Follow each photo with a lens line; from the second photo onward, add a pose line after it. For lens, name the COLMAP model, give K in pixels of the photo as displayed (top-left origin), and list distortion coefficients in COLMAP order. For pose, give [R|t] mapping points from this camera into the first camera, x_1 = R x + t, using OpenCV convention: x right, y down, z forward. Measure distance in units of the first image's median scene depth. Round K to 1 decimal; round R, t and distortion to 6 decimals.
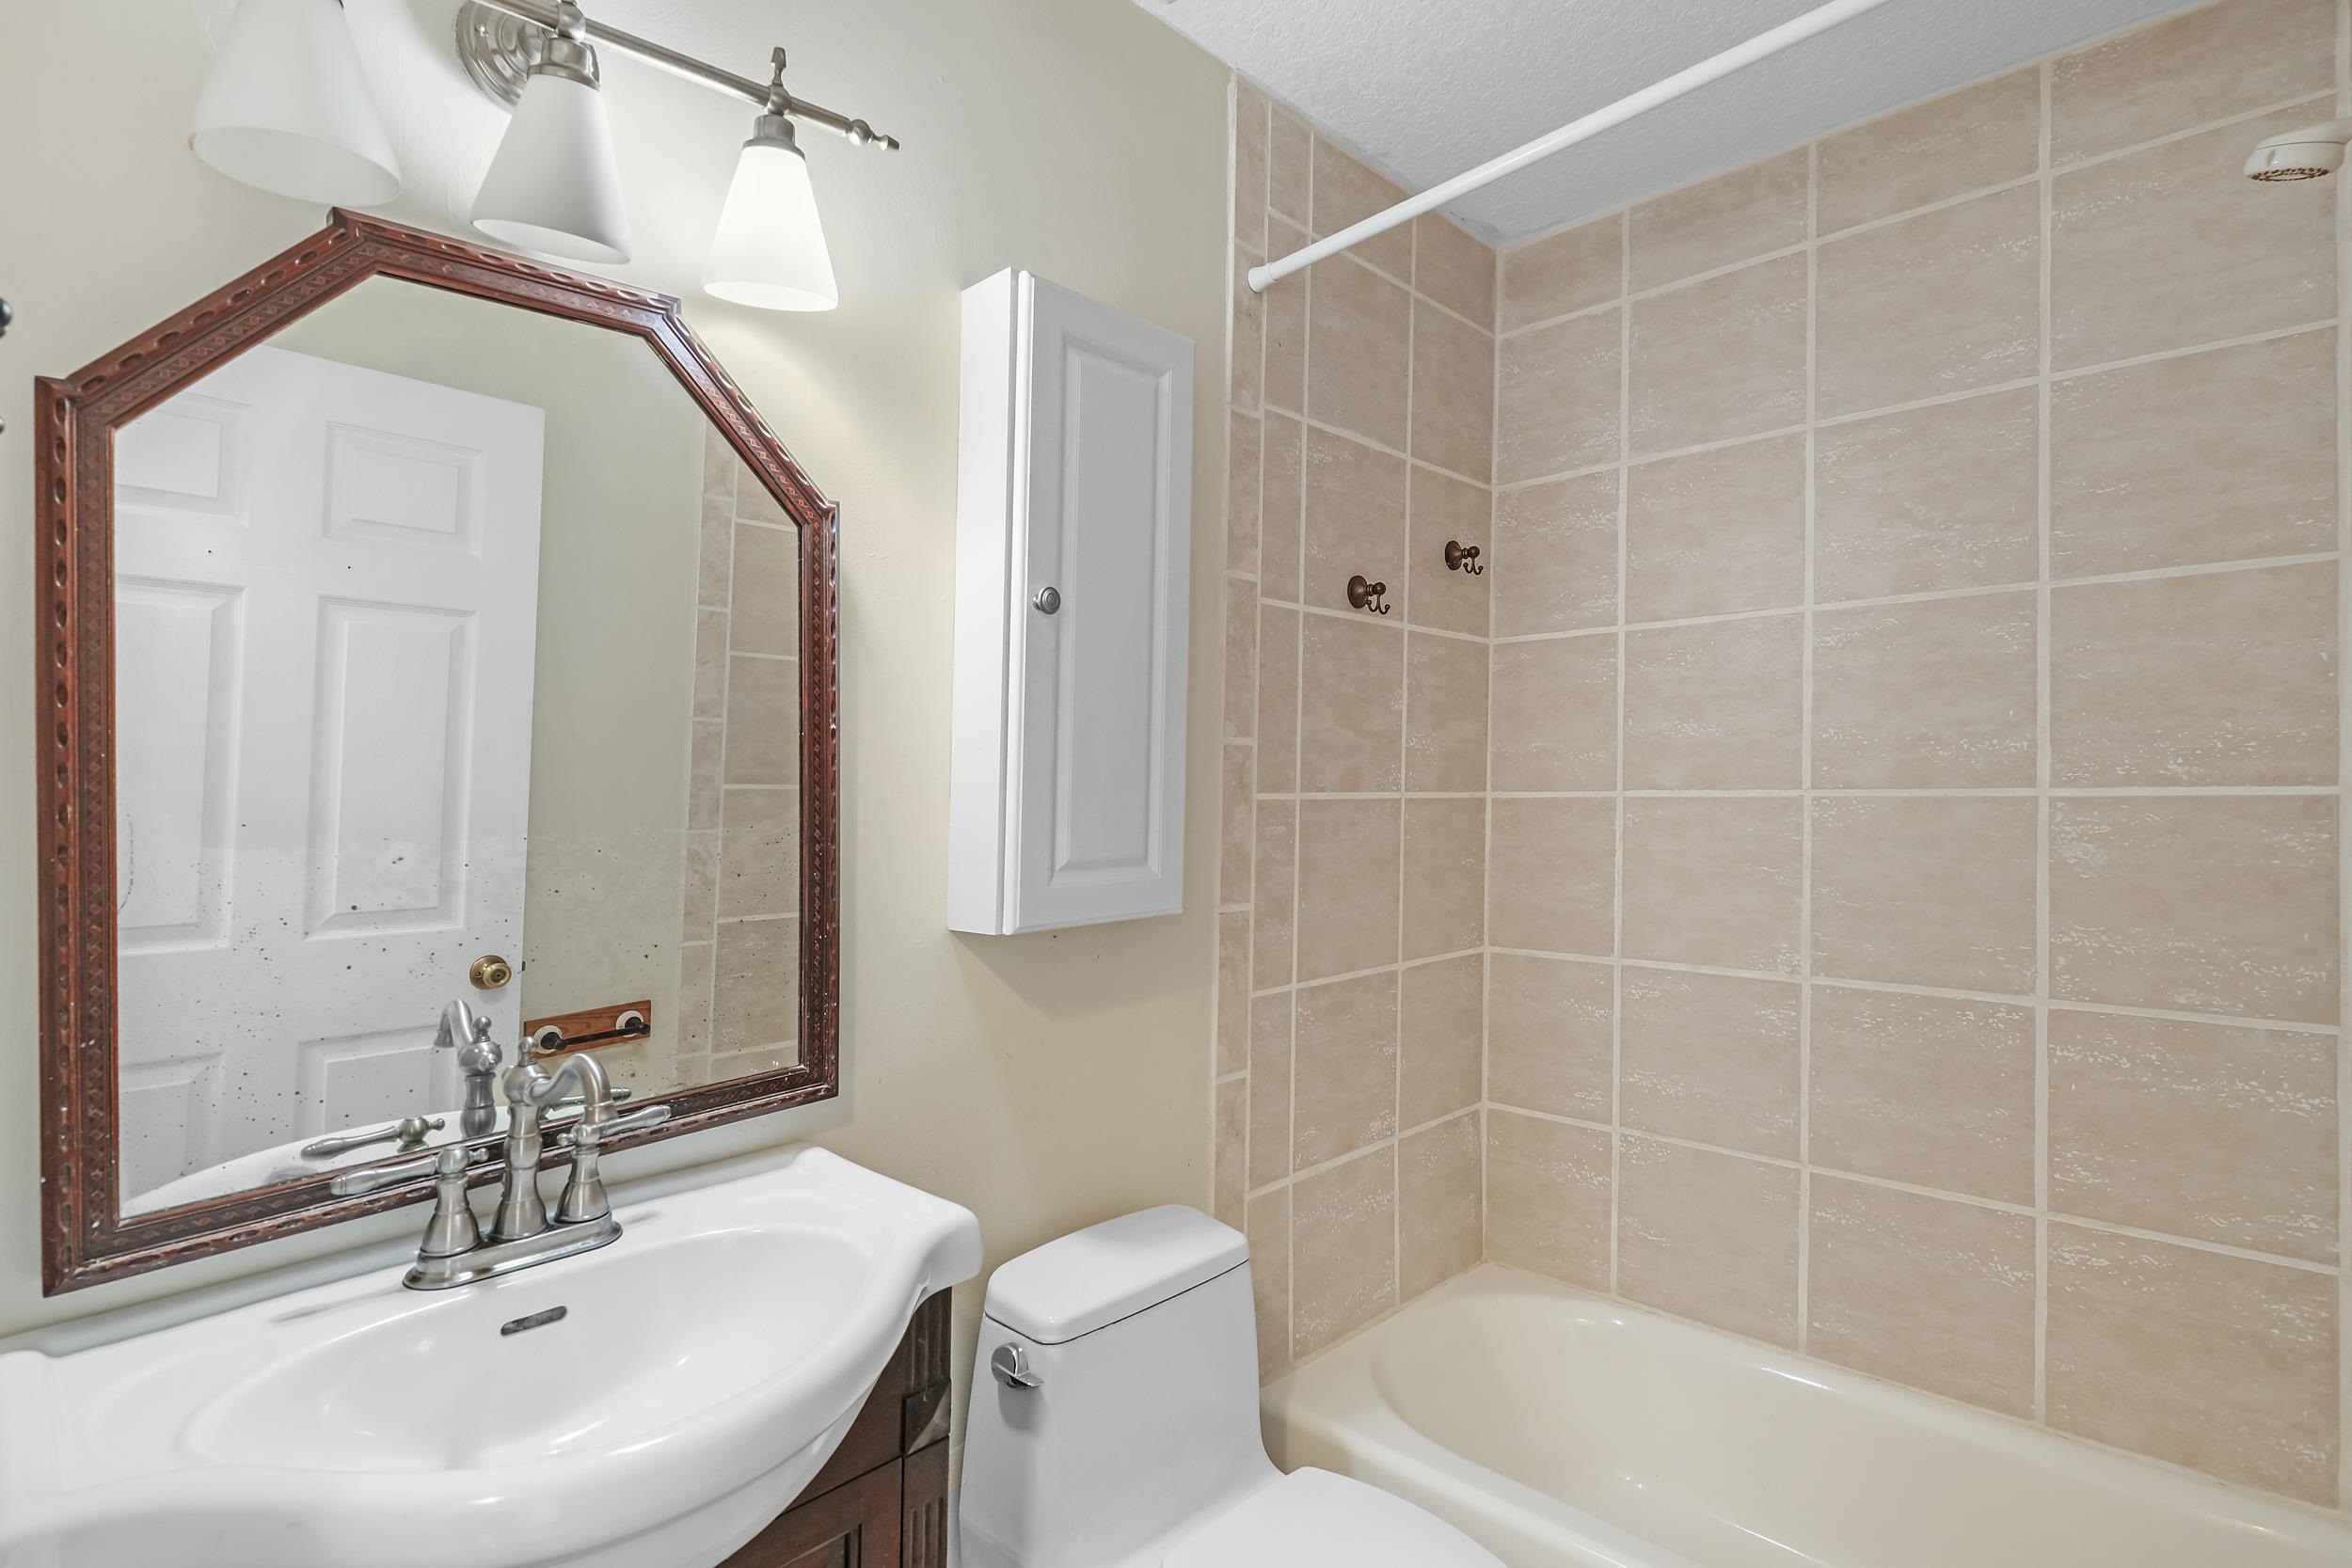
lens RADIAL K [[1131.9, 0, 1177.0], [0, 1131.9, 772.2], [0, 0, 1]] dist [0.003742, -0.000767]
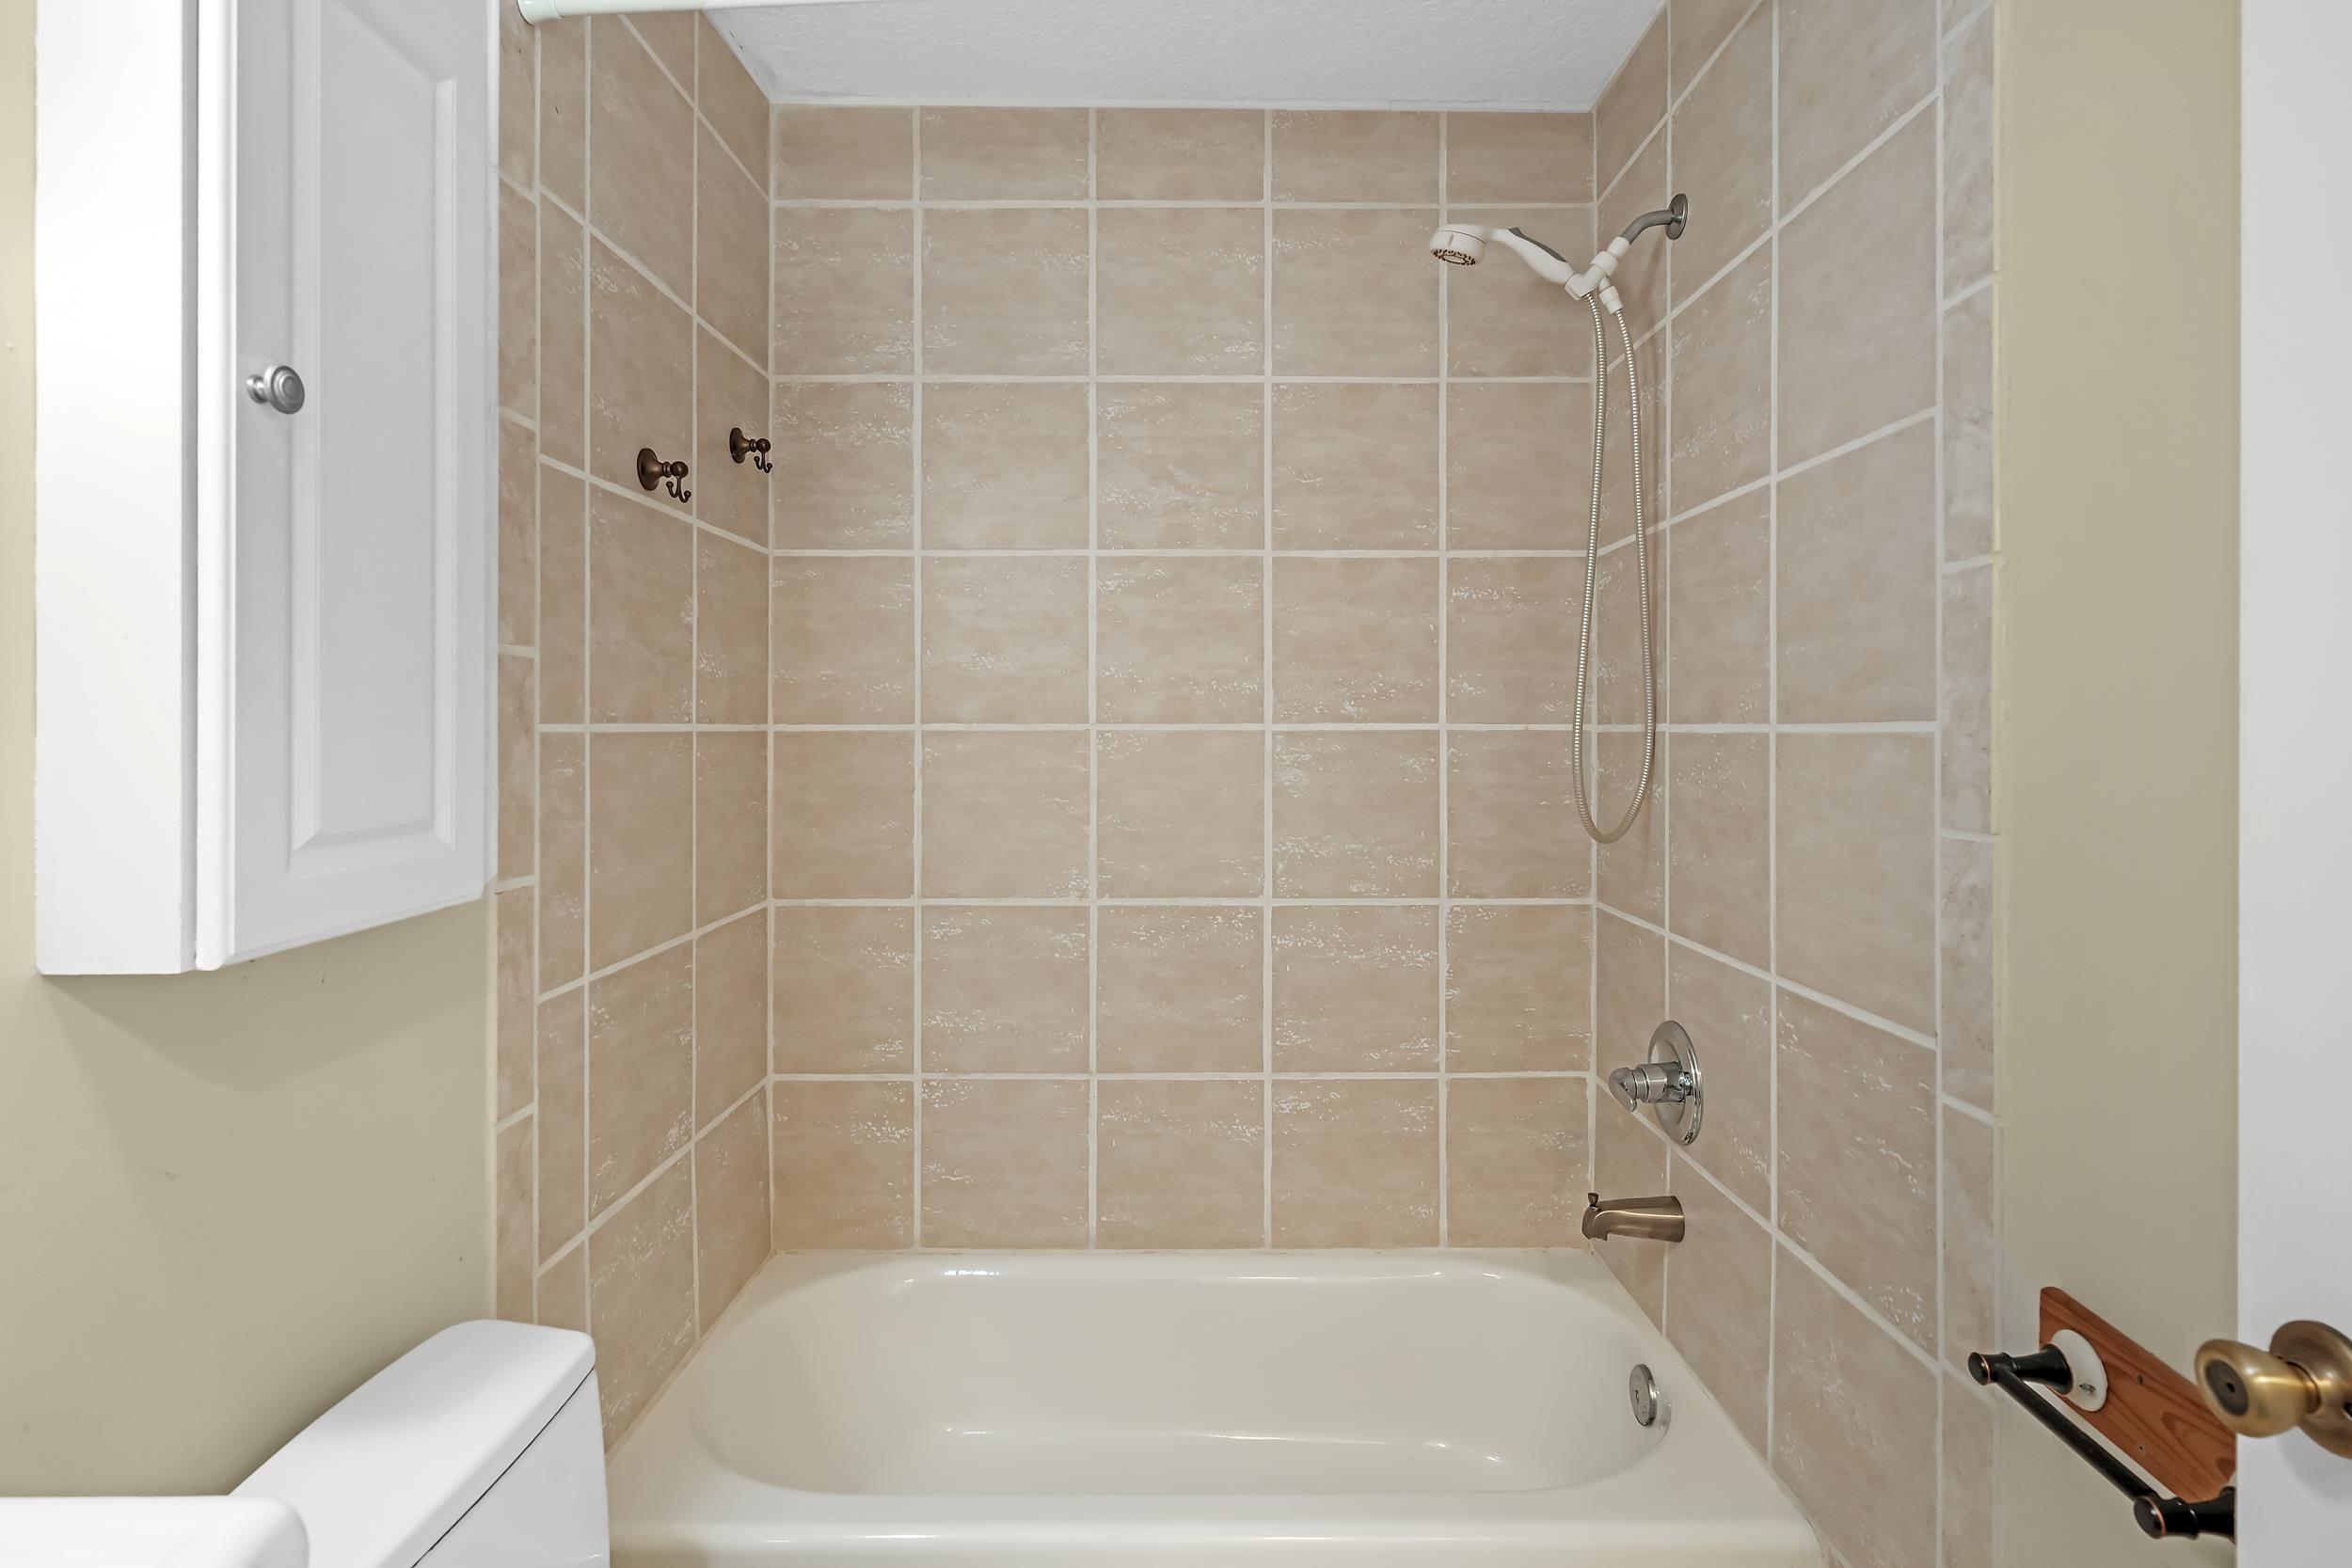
lens RADIAL K [[1144.7, 0, 1176.3], [0, 1144.7, 752.1], [0, 0, 1]] dist [0.006664, -0.002057]
pose [[0.733115, -0.010337, 0.680026, -0.117418], [-0.016707, 0.999309, 0.033202, 0.004916], [-0.679899, -0.035702, 0.732436, 0.160977]]
